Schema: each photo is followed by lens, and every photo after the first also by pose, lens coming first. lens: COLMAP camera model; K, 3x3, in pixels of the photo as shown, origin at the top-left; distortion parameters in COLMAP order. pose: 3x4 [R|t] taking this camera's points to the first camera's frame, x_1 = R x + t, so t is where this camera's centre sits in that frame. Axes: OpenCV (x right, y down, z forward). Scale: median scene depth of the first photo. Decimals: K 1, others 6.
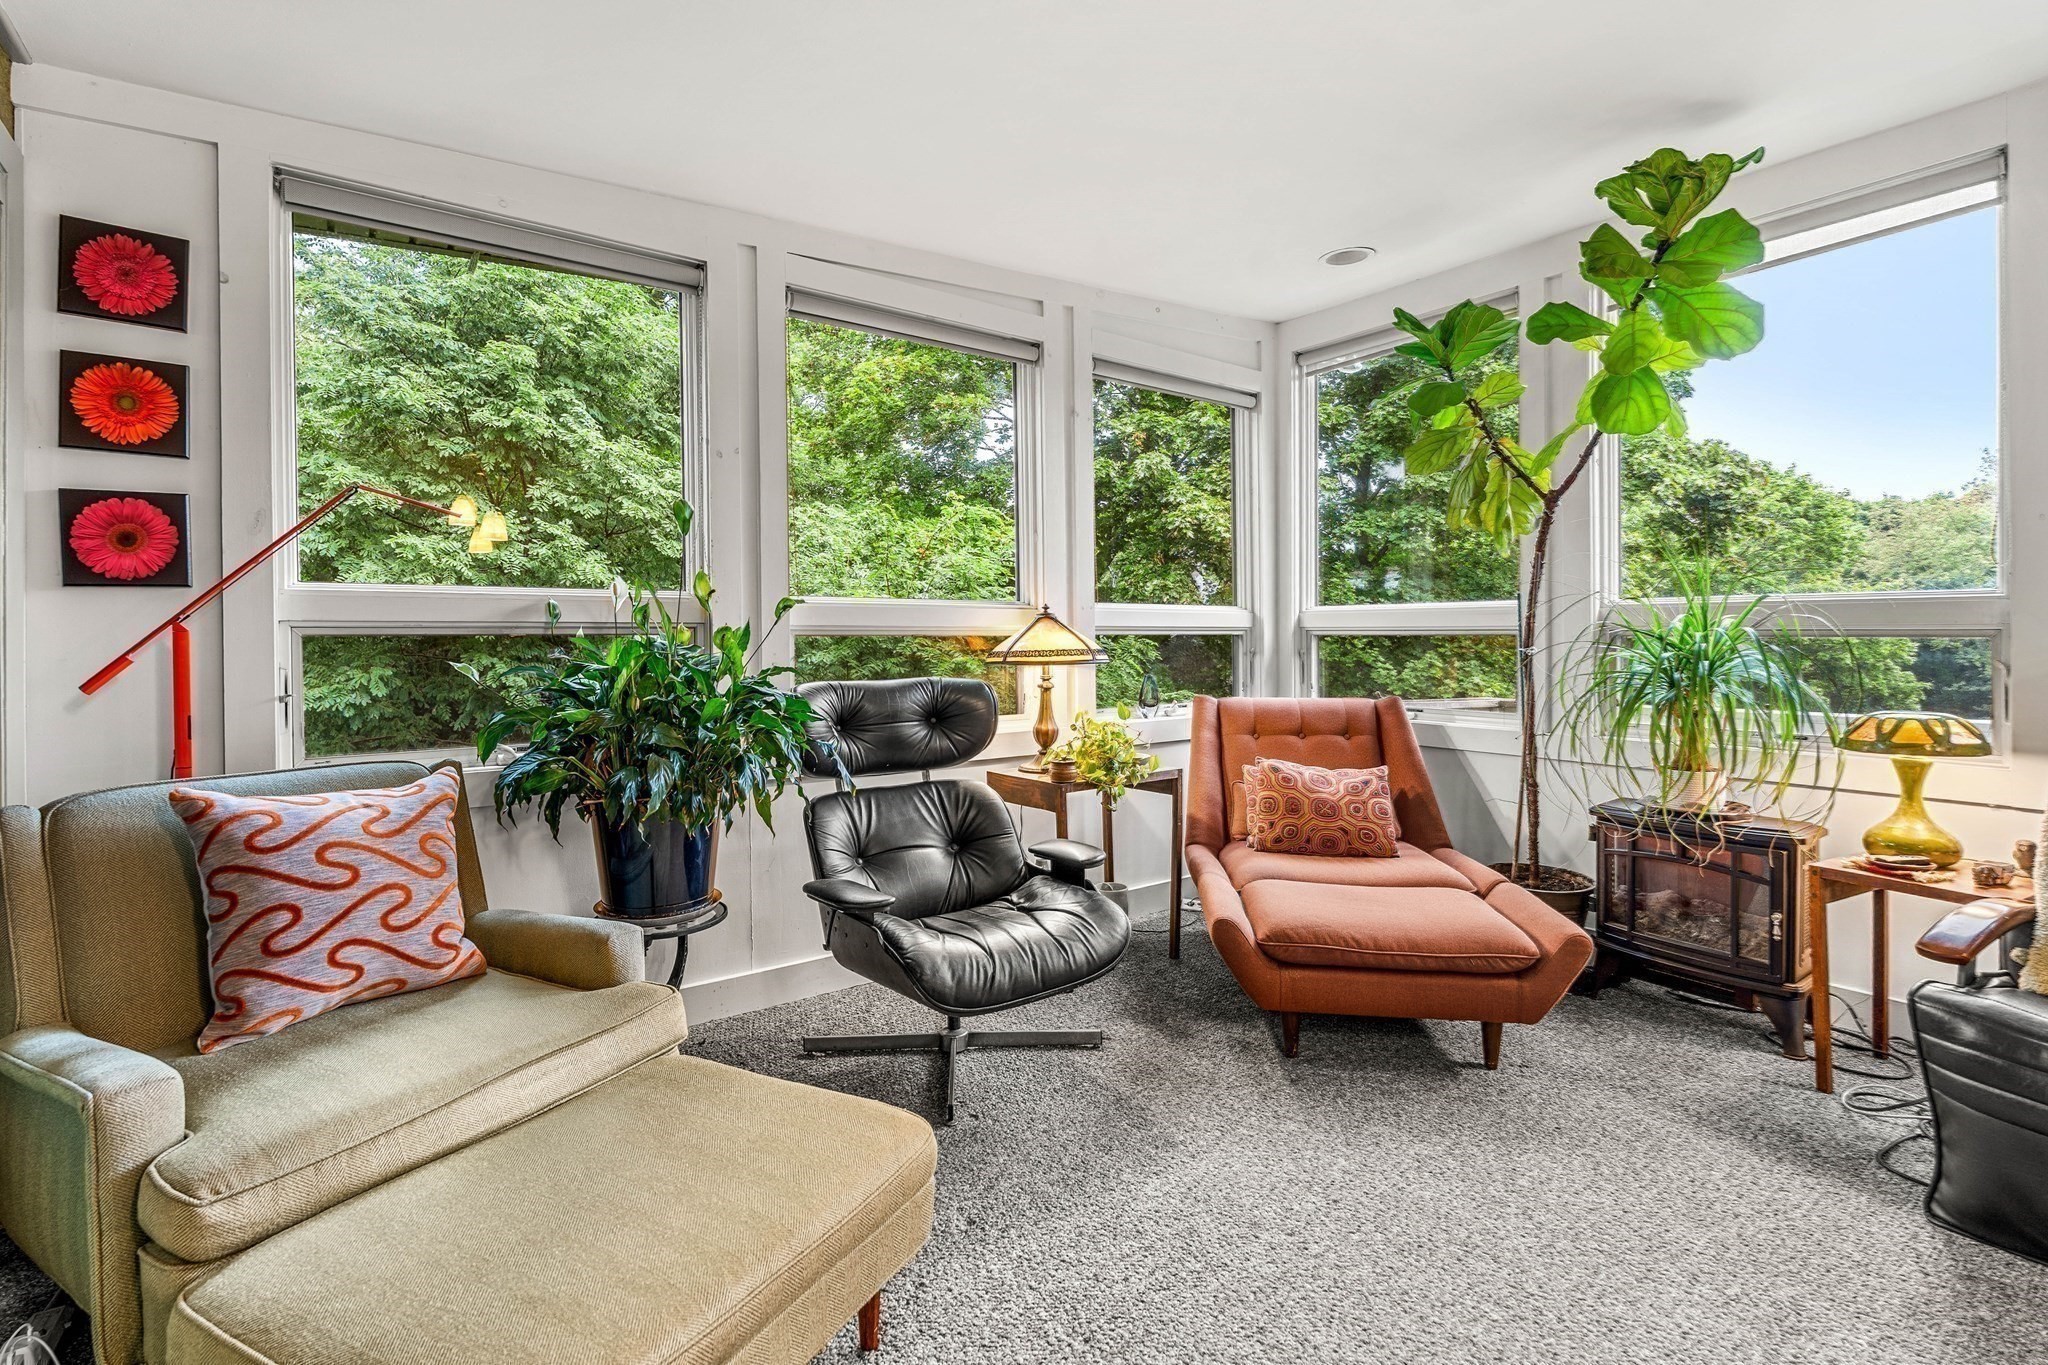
lens RADIAL K [[915.0, 0, 1042.8], [0, 915.0, 639.8], [0, 0, 1]] dist [-0.004899, 0.000735]
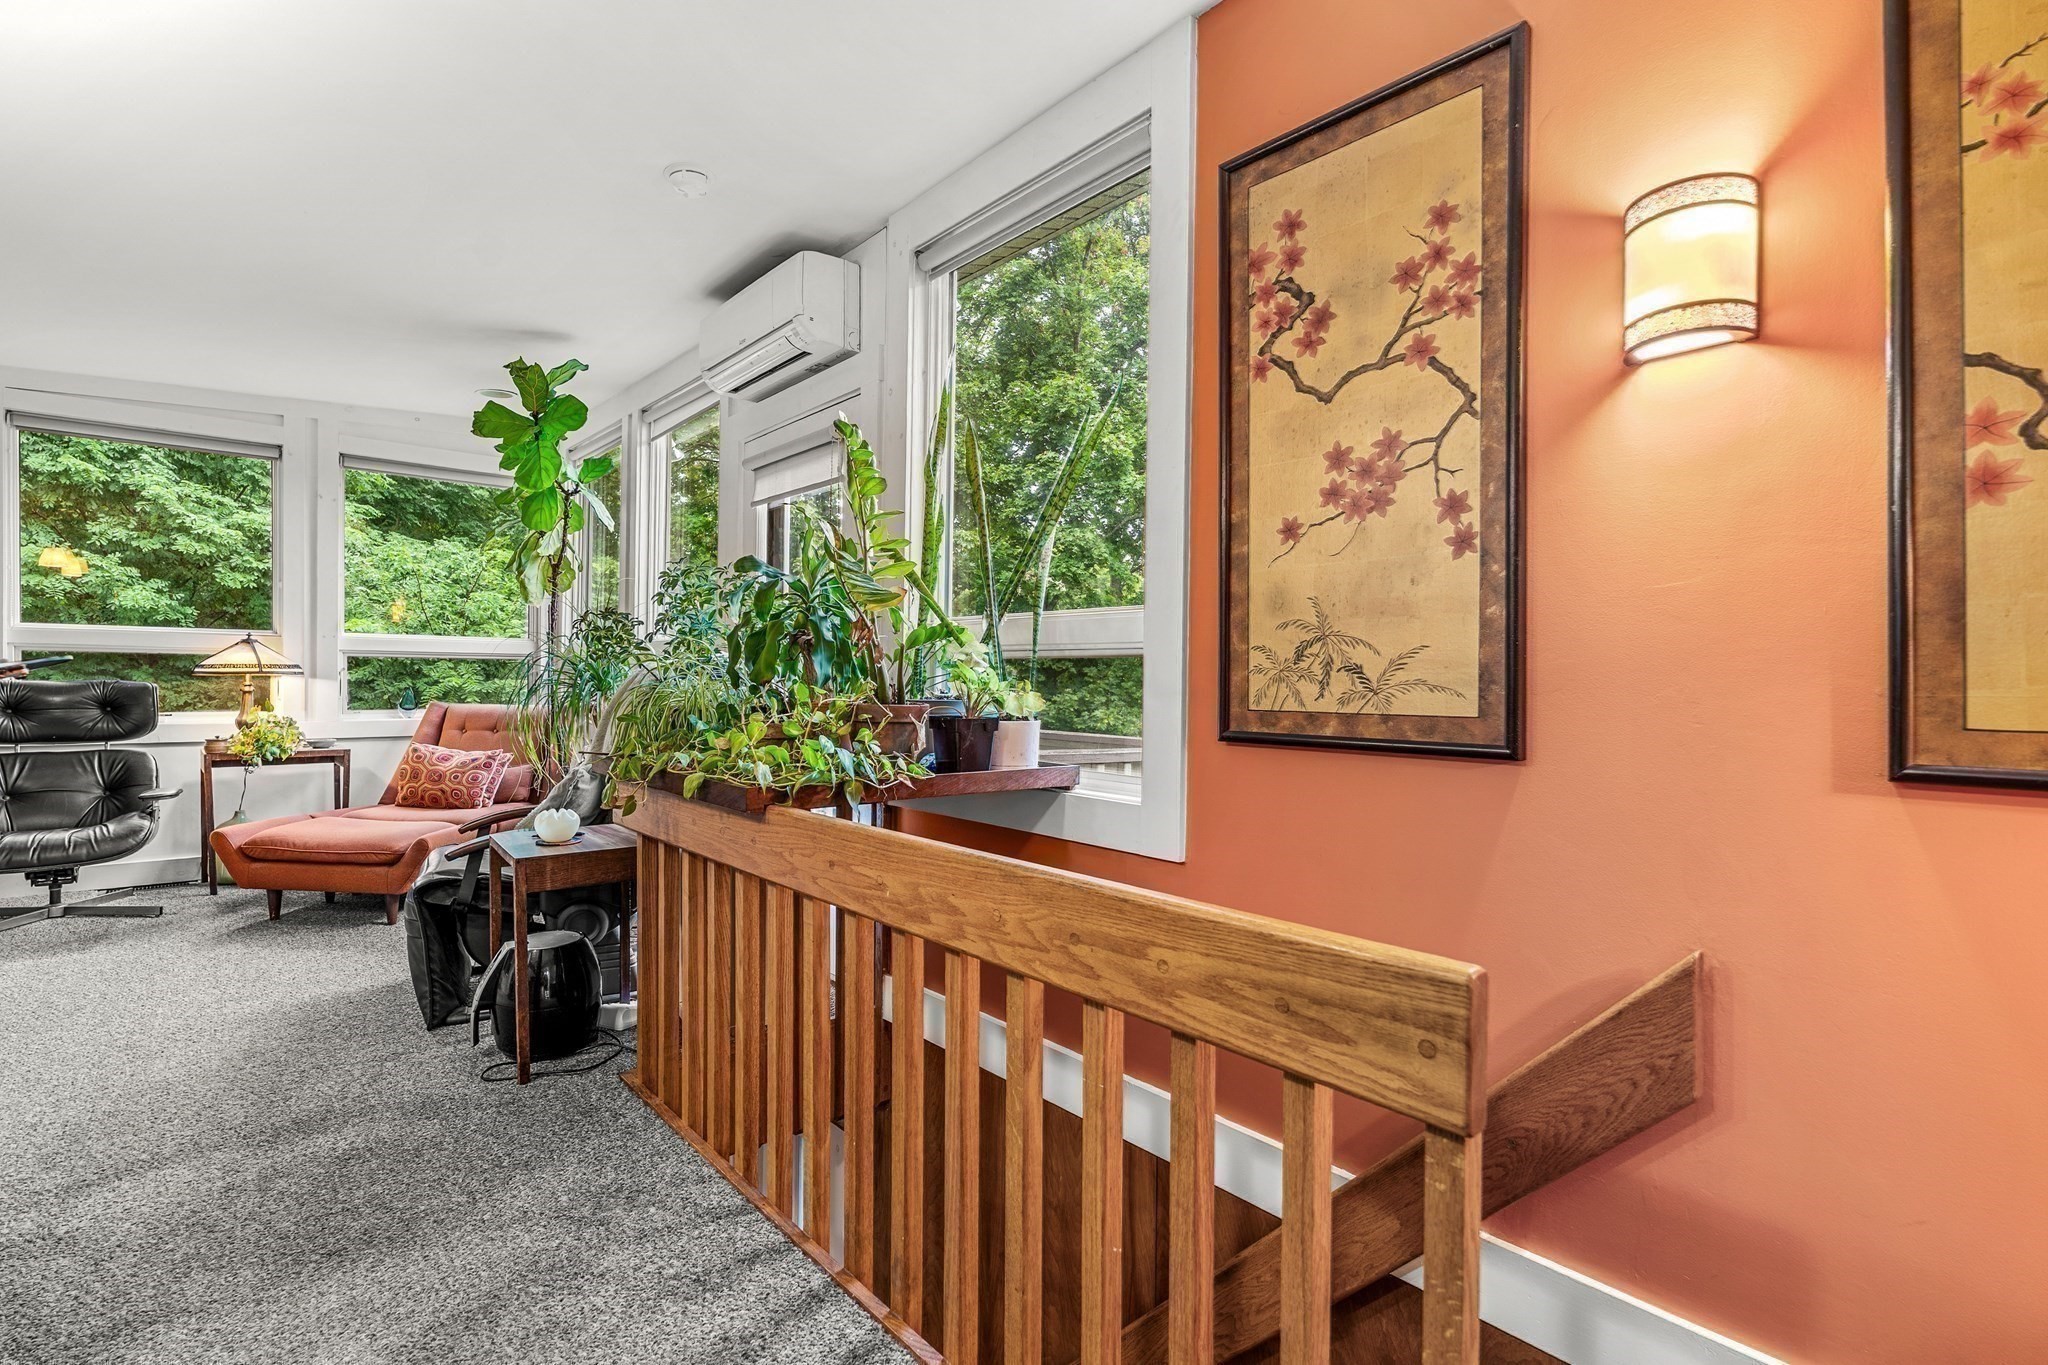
lens RADIAL K [[915.0, 0, 1017.9], [0, 915.0, 693.9], [0, 0, 1]] dist [-0.004899, 0.000735]
pose [[0.996638, 0.021132, 0.079158, 0.972143], [-0.022568, 0.999596, 0.017293, 0.004946], [-0.078760, -0.019021, 0.996712, -0.461006]]
